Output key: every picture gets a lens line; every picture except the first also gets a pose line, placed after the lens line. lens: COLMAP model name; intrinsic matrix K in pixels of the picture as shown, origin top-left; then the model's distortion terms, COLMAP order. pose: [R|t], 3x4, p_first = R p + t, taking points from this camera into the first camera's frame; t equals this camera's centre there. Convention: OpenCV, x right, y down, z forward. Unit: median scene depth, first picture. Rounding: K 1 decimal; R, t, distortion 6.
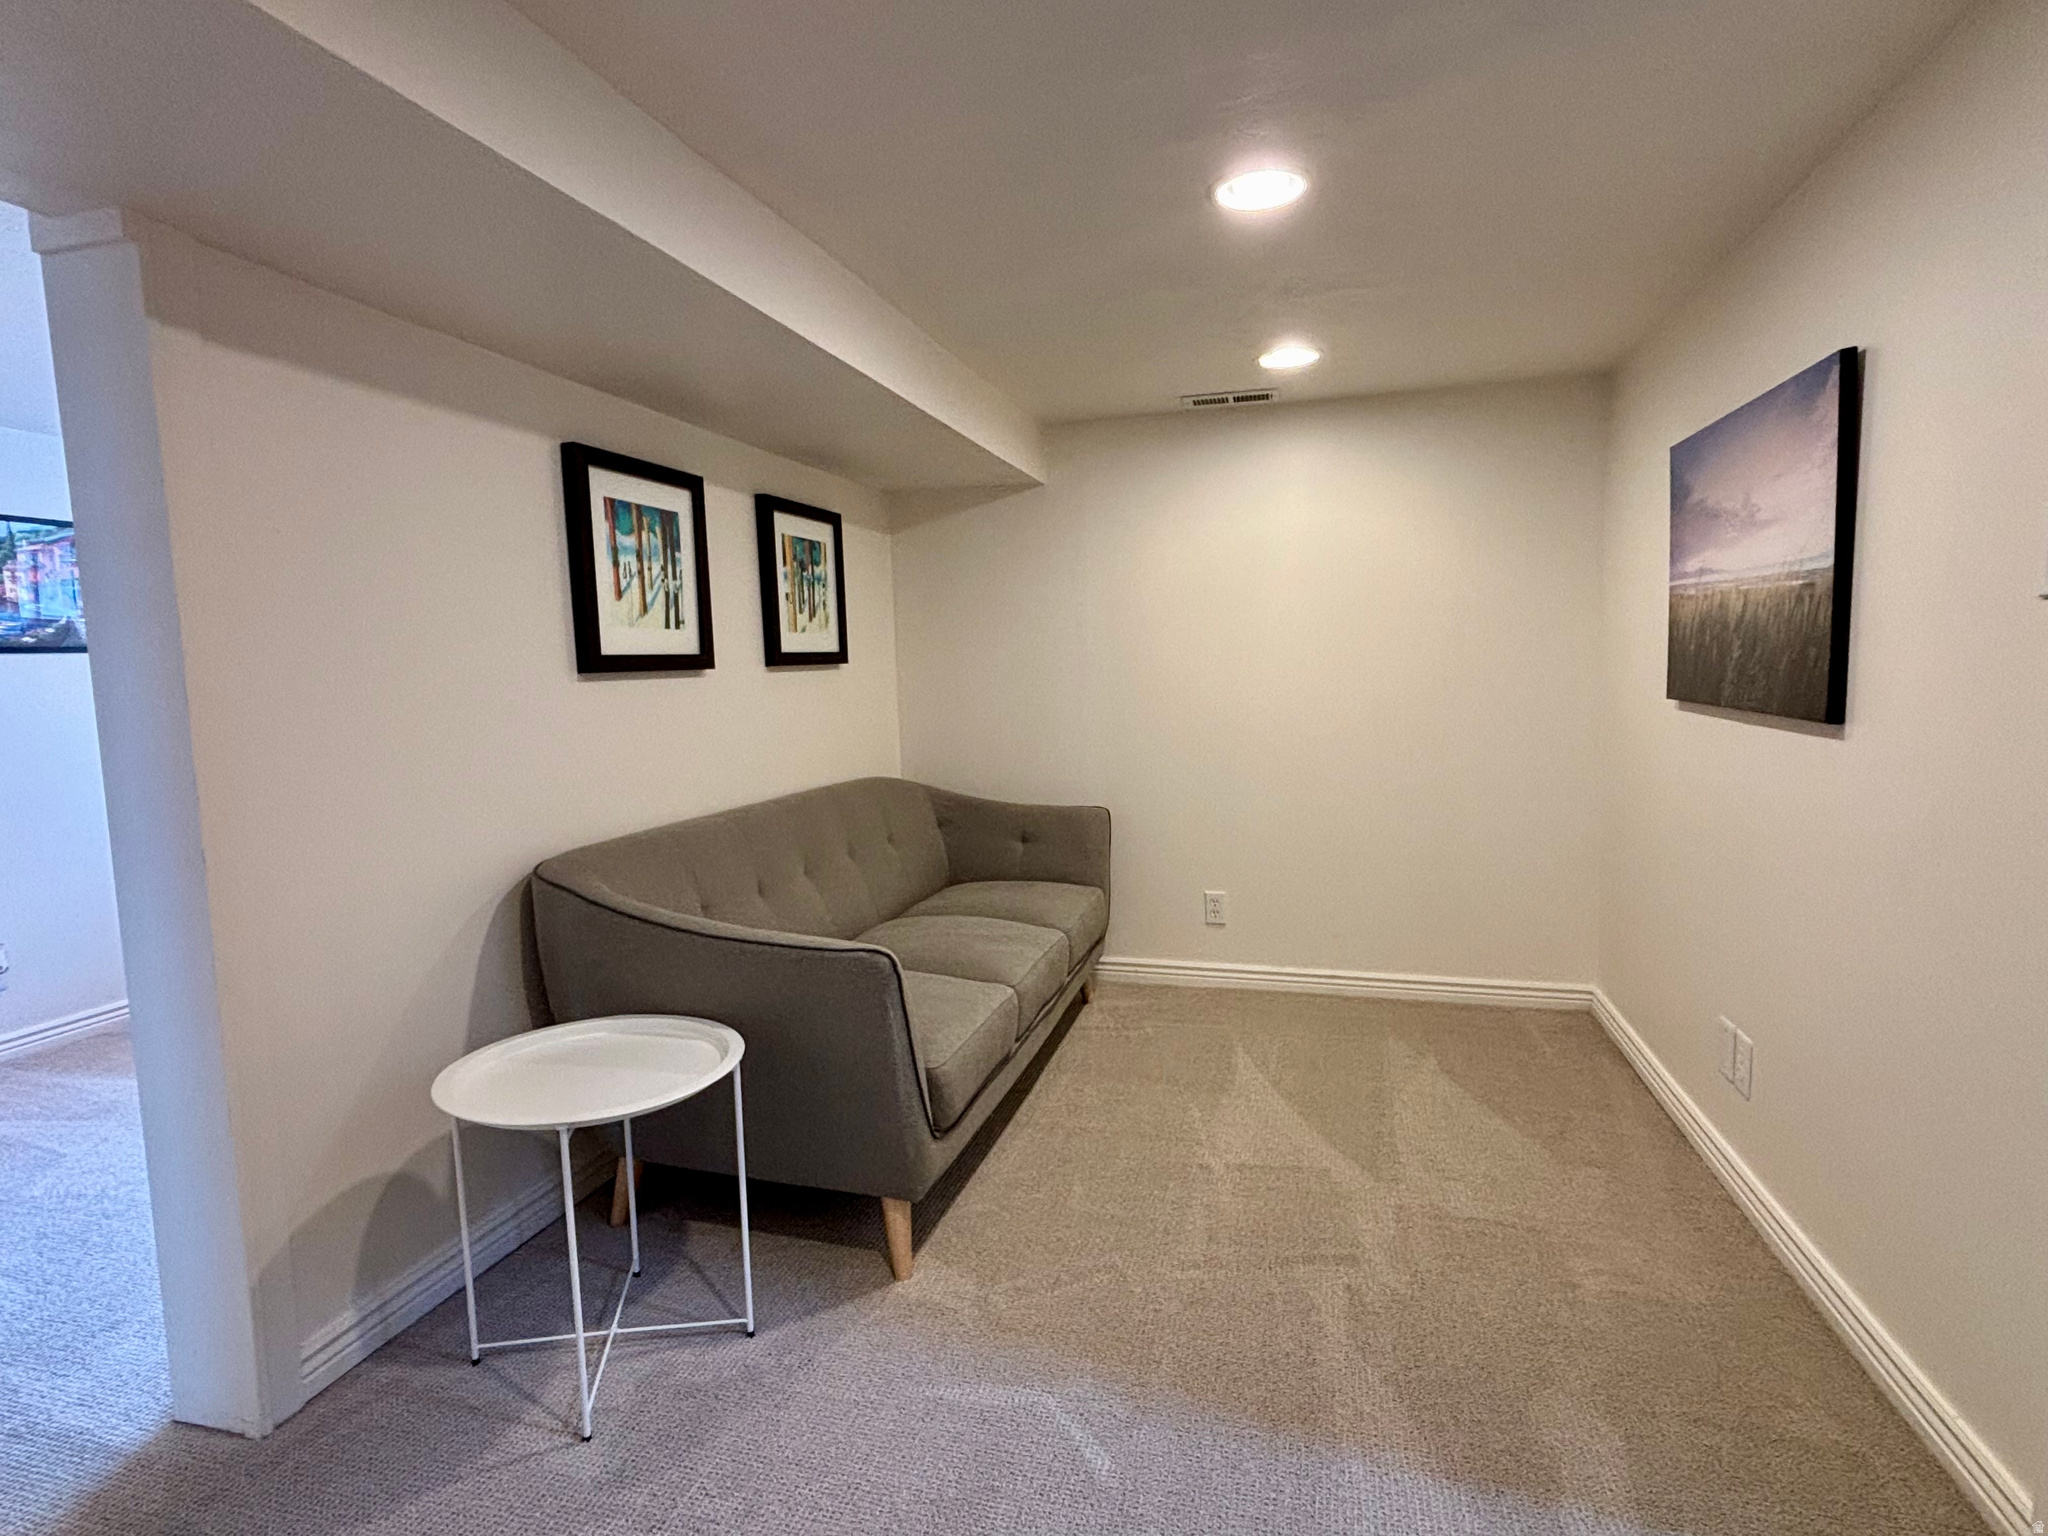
lens RADIAL K [[1093.7, 0, 1021.9], [0, 1093.7, 769.3], [0, 0, 1]] dist [0.022951, -0.001094]
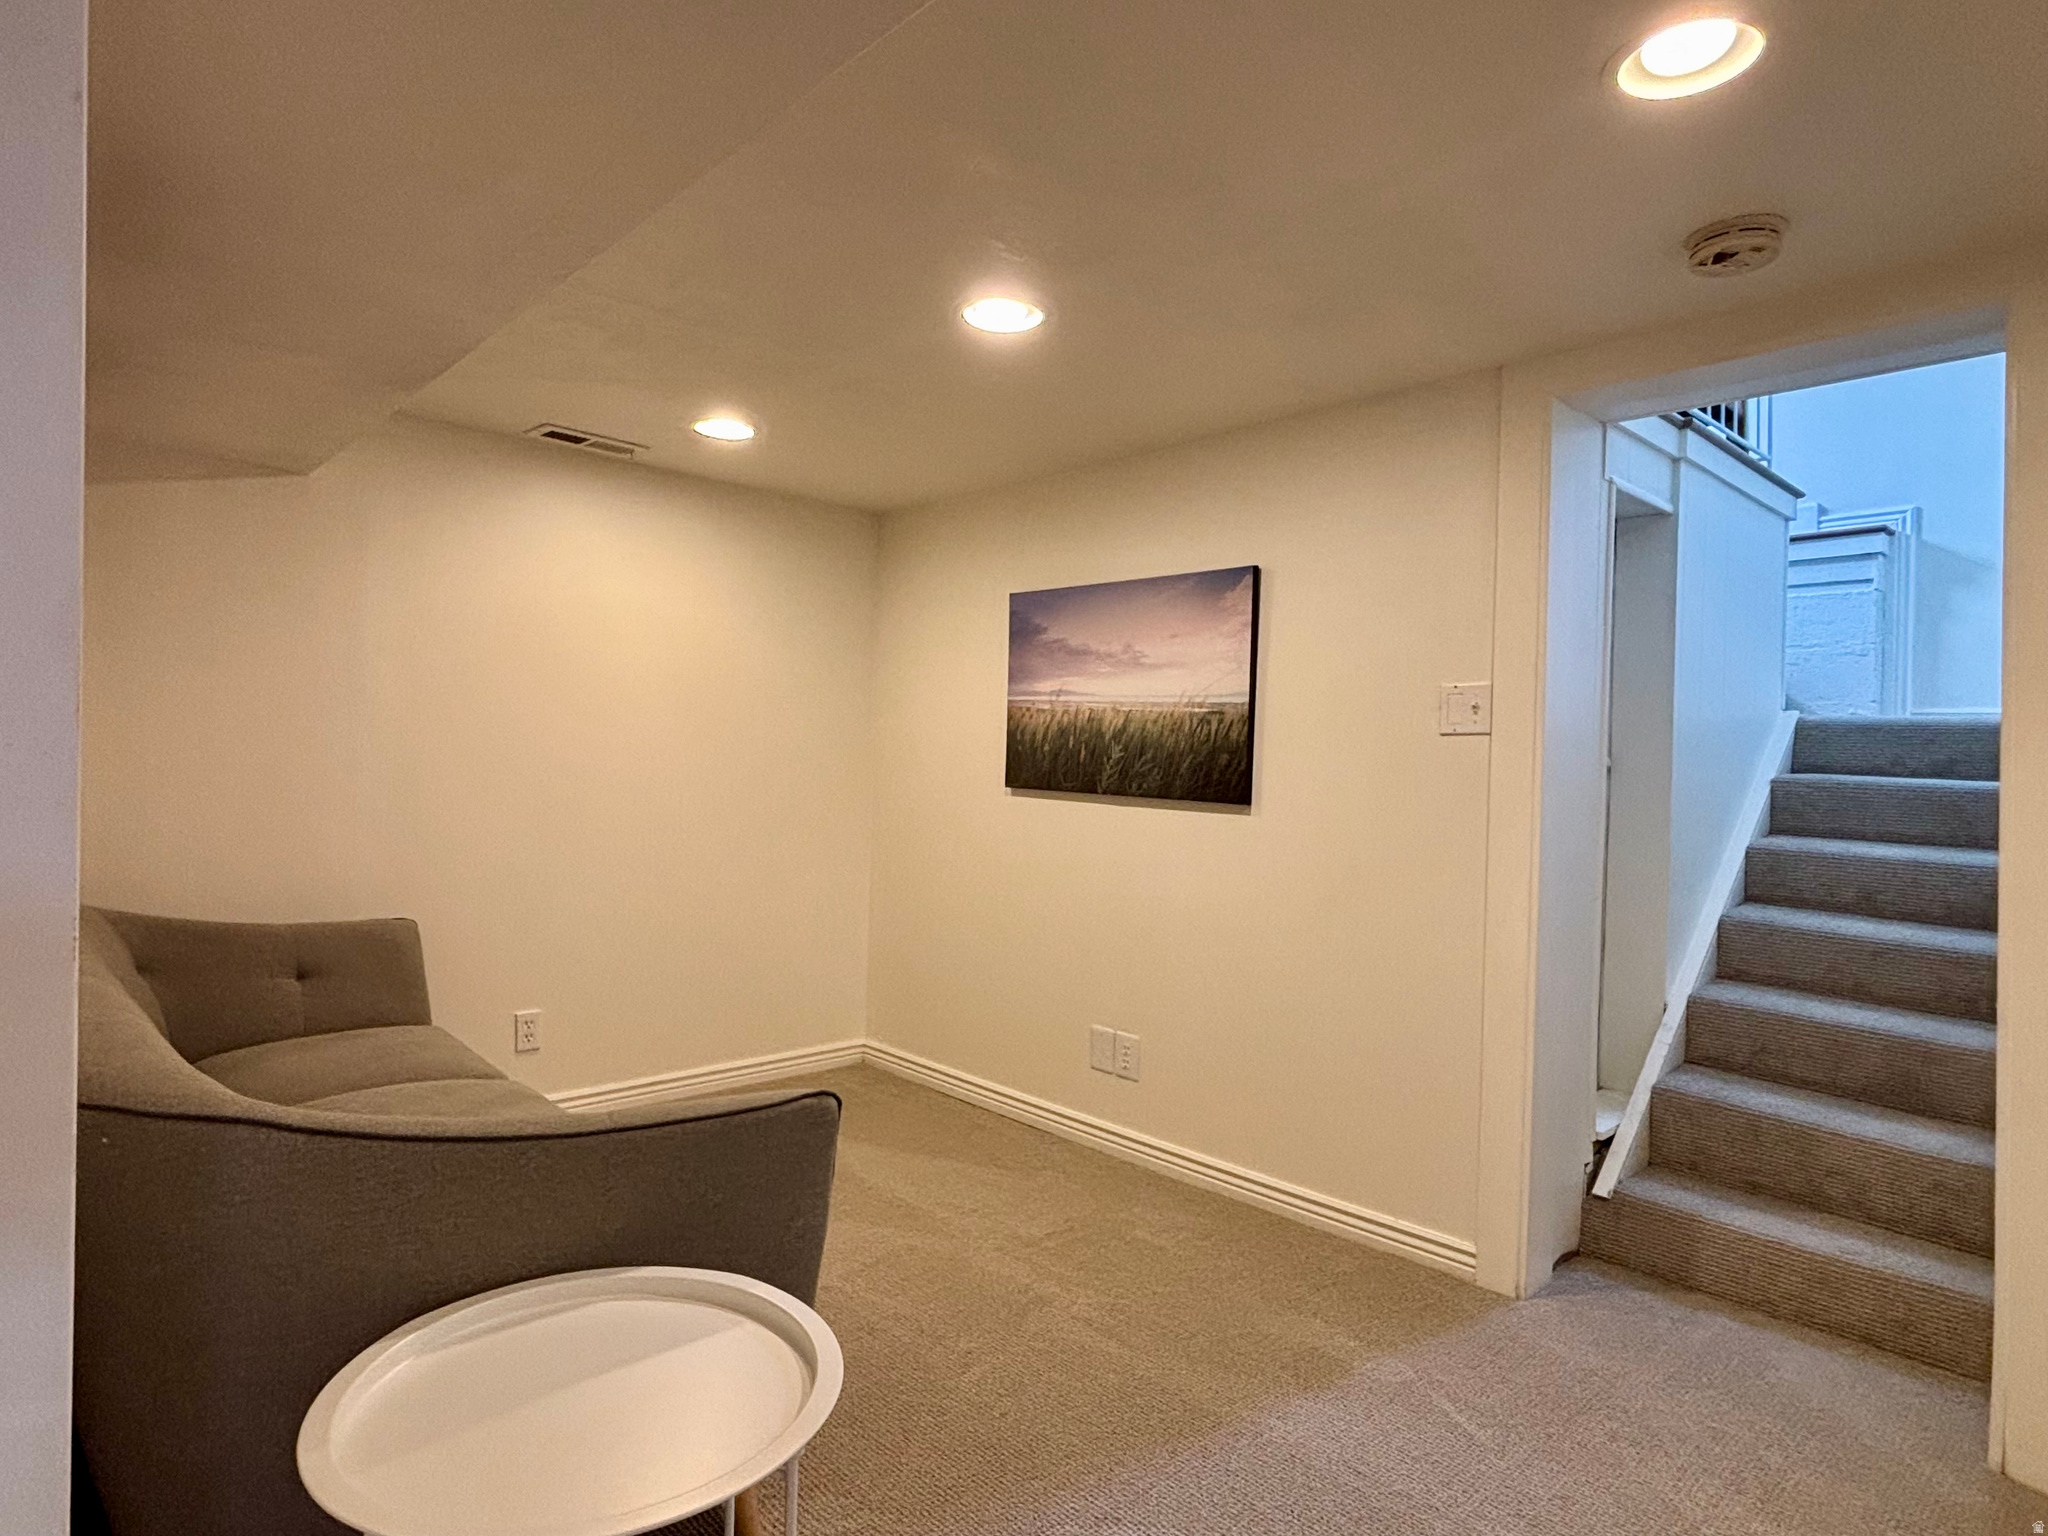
lens RADIAL K [[1126.6, 0, 1023.8], [0, 1126.6, 761.9], [0, 0, 1]] dist [0.020692, -0.000587]
pose [[0.528657, 0.034276, 0.848143, -0.562465], [0.040453, 0.997032, -0.065507, -0.008332], [-0.847871, 0.068941, 0.525702, 0.330473]]
